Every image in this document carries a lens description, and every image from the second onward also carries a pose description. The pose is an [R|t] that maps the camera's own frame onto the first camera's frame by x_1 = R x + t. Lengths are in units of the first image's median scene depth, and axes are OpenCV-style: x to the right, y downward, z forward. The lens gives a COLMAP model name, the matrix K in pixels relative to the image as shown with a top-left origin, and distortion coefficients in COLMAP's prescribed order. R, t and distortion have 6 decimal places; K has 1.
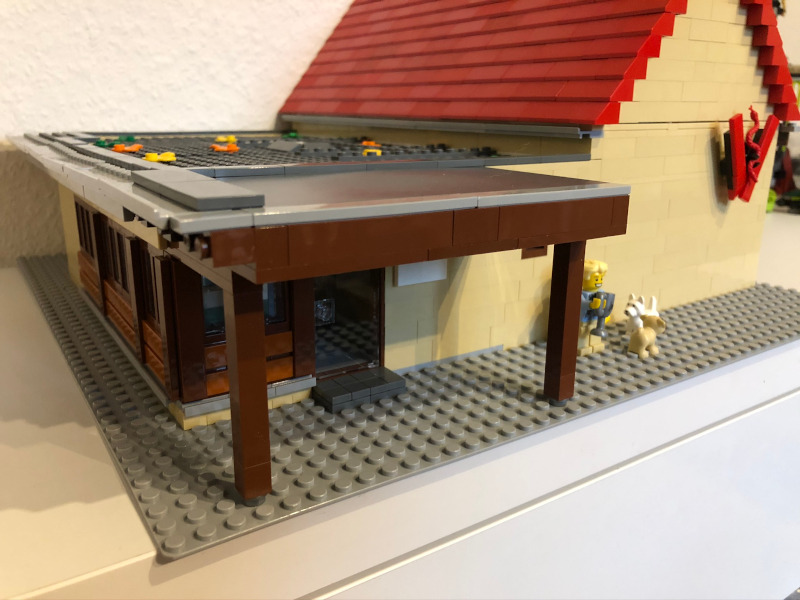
lens RADIAL K [[670.2, 0, 399.1], [0, 670.2, 297.5], [0, 0, 1]] dist [0.001143, -0.009939]
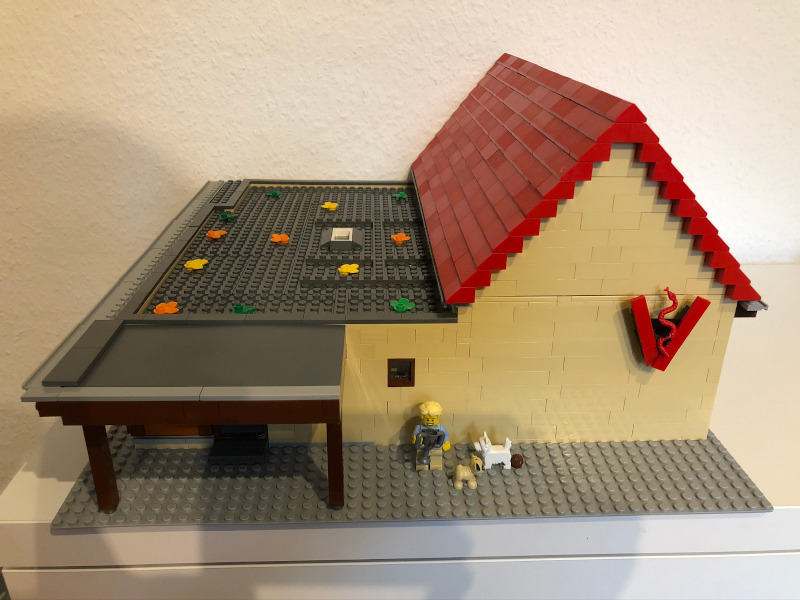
lens RADIAL K [[670.2, 0, 398.7], [0, 670.2, 301.5], [0, 0, 1]] dist [0.001143, -0.009939]
pose [[0.850112, 0.217251, -0.479699, 0.484467], [-0.147658, 0.972731, 0.178863, -0.280377], [0.505476, -0.081222, 0.859009, -0.072588]]
